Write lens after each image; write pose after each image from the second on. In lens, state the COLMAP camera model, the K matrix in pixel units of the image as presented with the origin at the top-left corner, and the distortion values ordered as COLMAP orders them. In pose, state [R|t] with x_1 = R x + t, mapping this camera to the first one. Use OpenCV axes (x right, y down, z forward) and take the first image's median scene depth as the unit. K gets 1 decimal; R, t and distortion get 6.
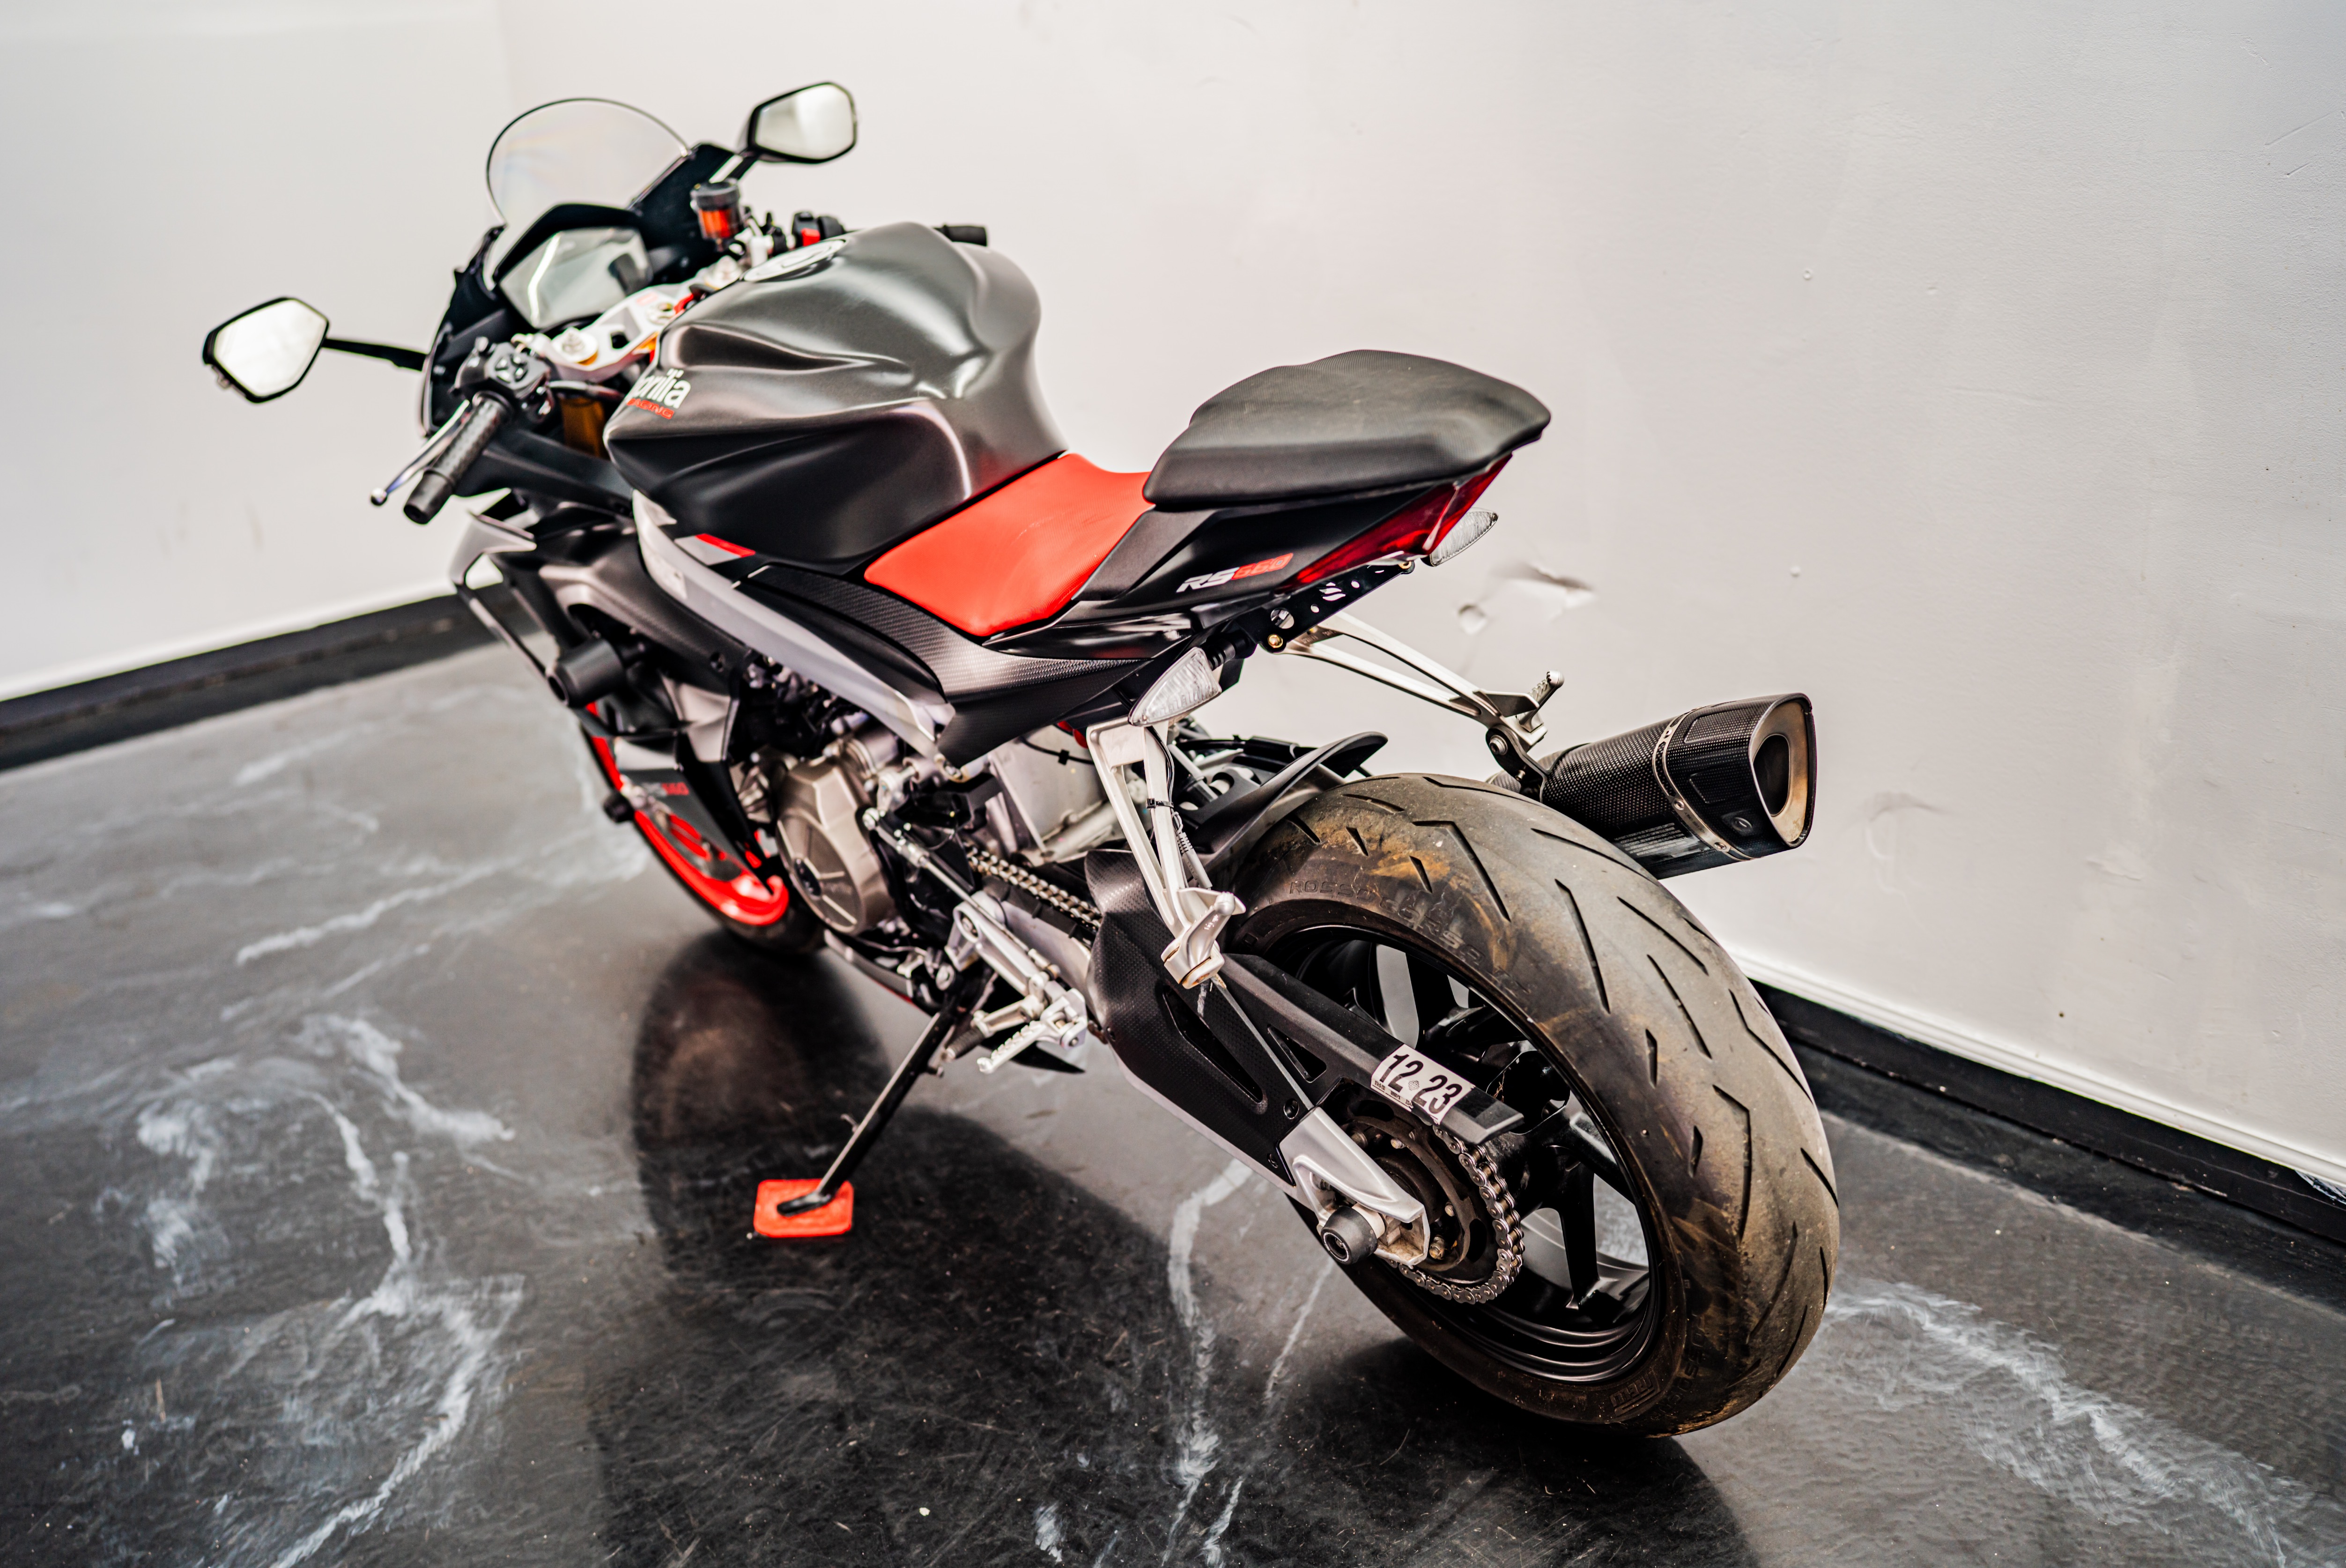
lens RADIAL K [[2279.3, 0, 1137.8], [0, 2279.3, 774.7], [0, 0, 1]] dist [-0.029724, 0.146118]
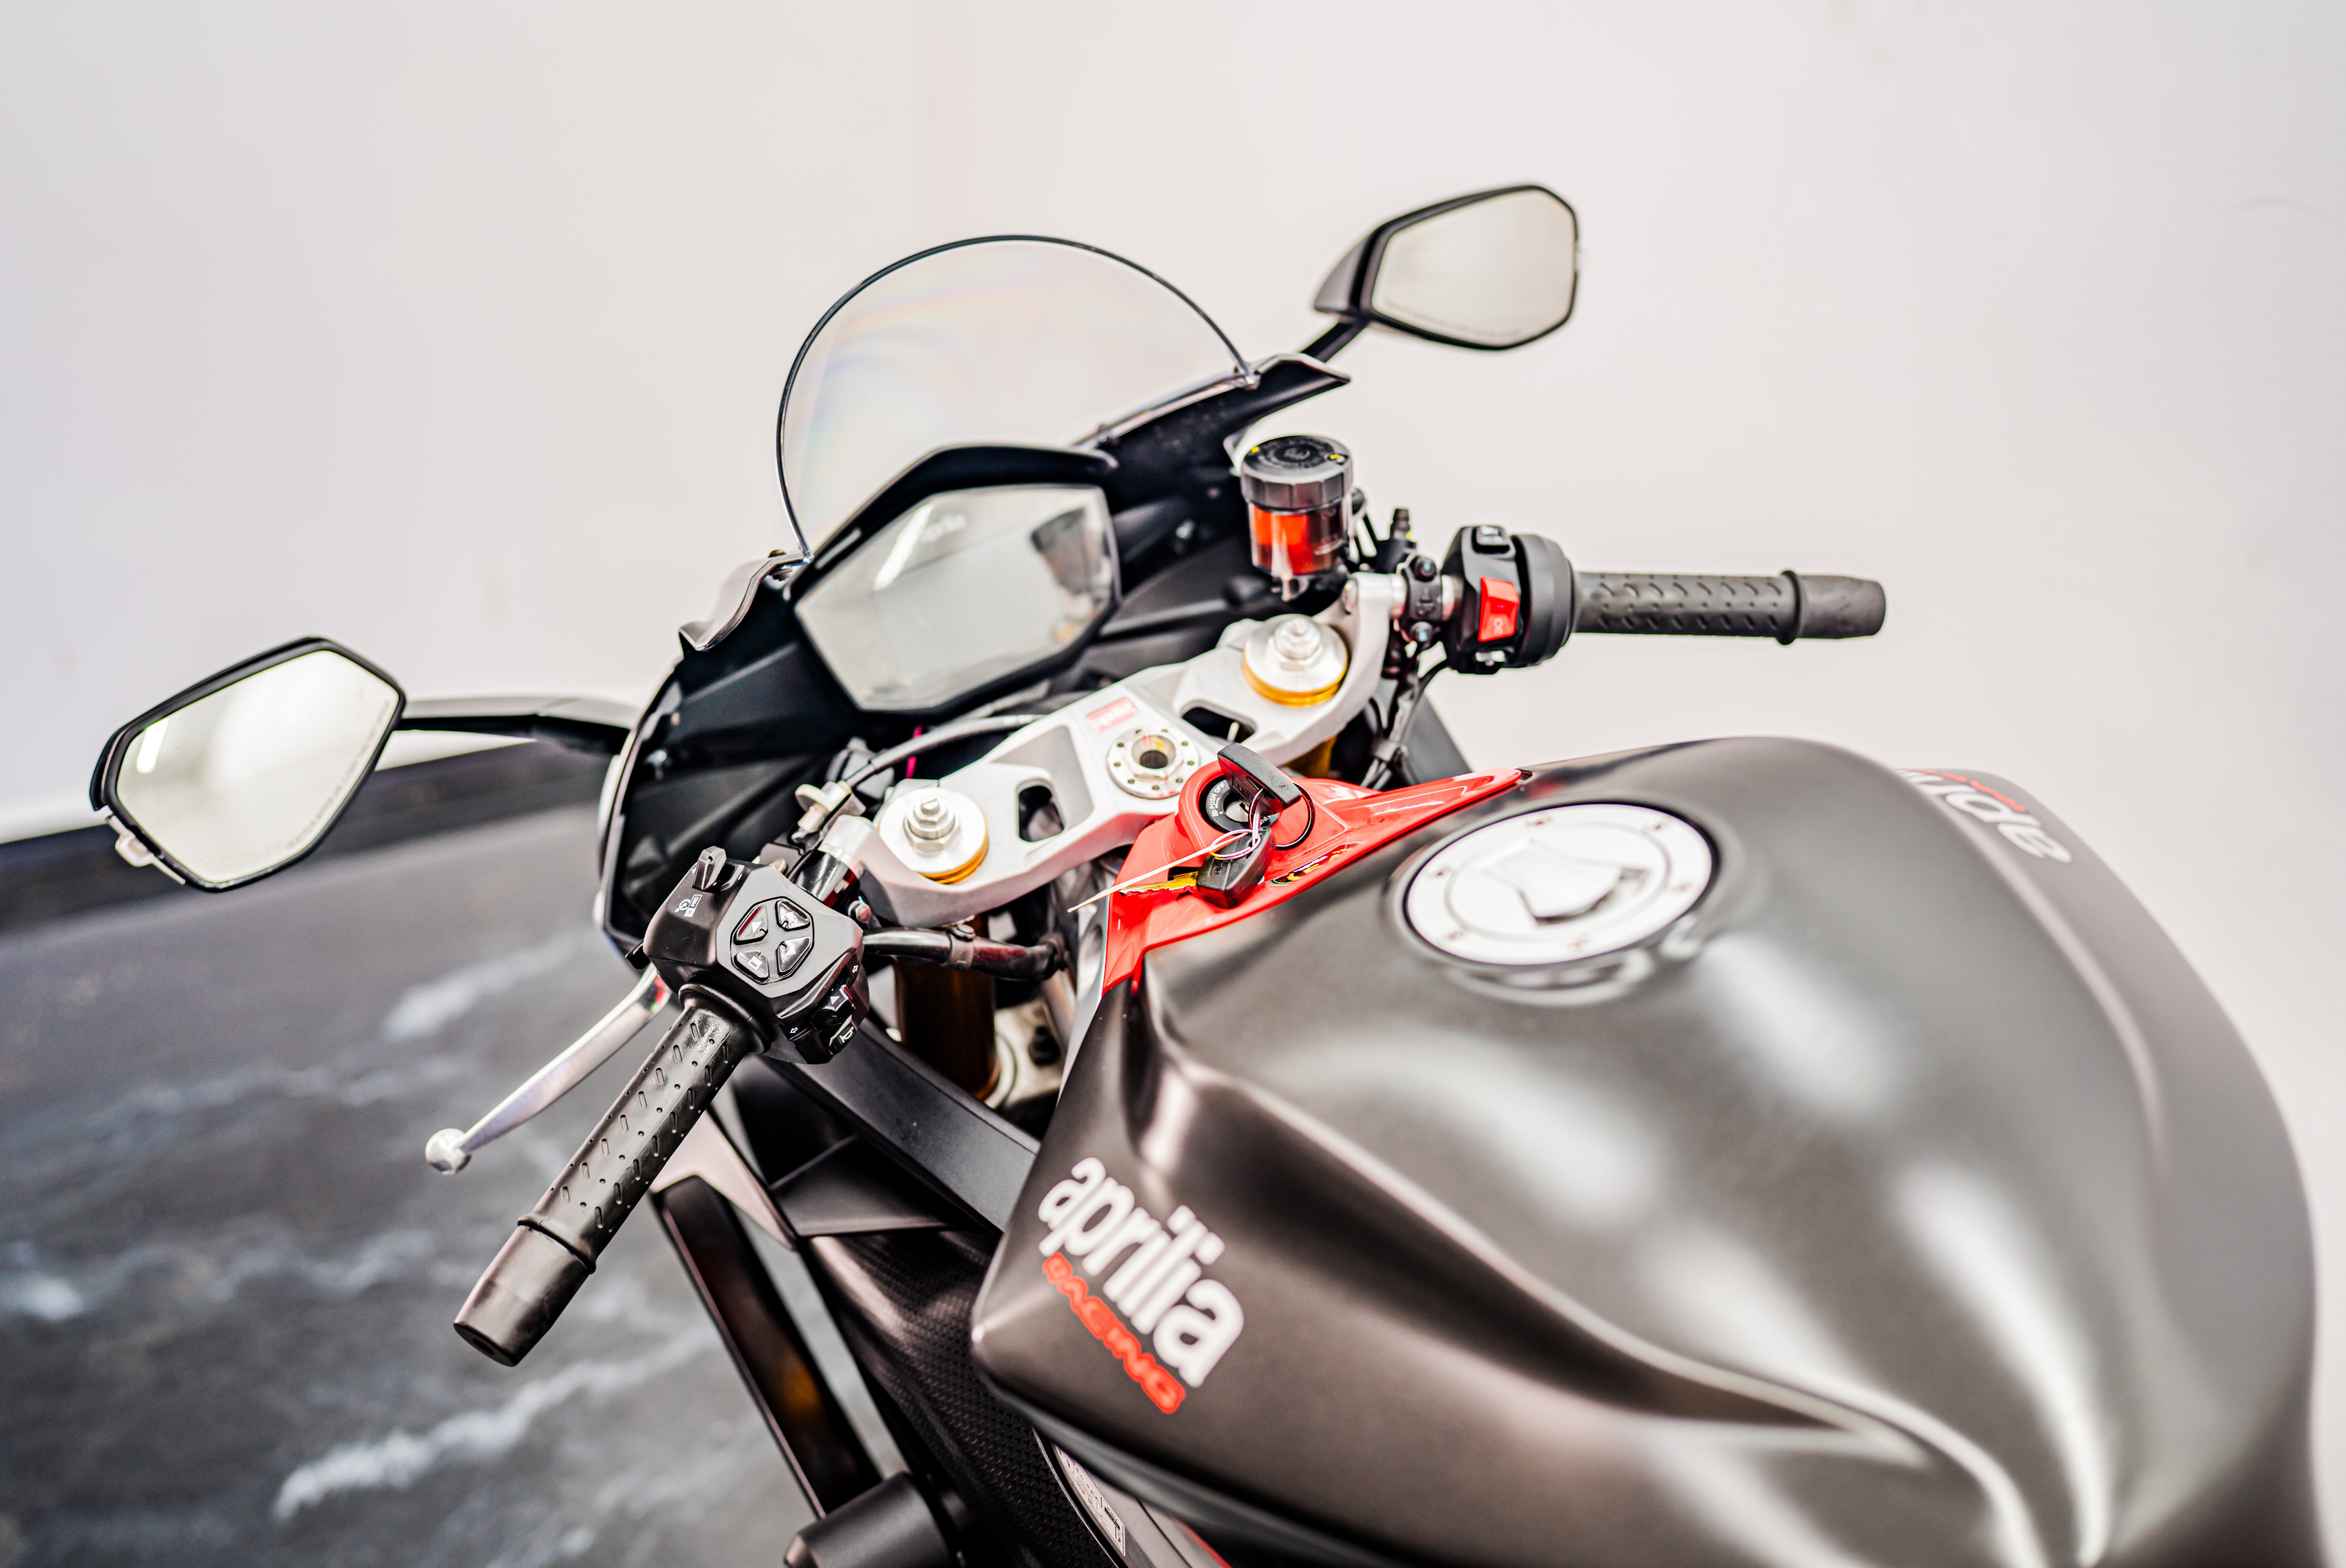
lens RADIAL K [[2228.5, 0, 1139.2], [0, 2228.5, 776.4], [0, 0, 1]] dist [-0.048223, 0.156235]
pose [[0.981455, 0.138844, -0.132170, -0.147886], [-0.127819, 0.987835, 0.088572, -0.228327], [0.142860, -0.070035, 0.987262, 0.562728]]
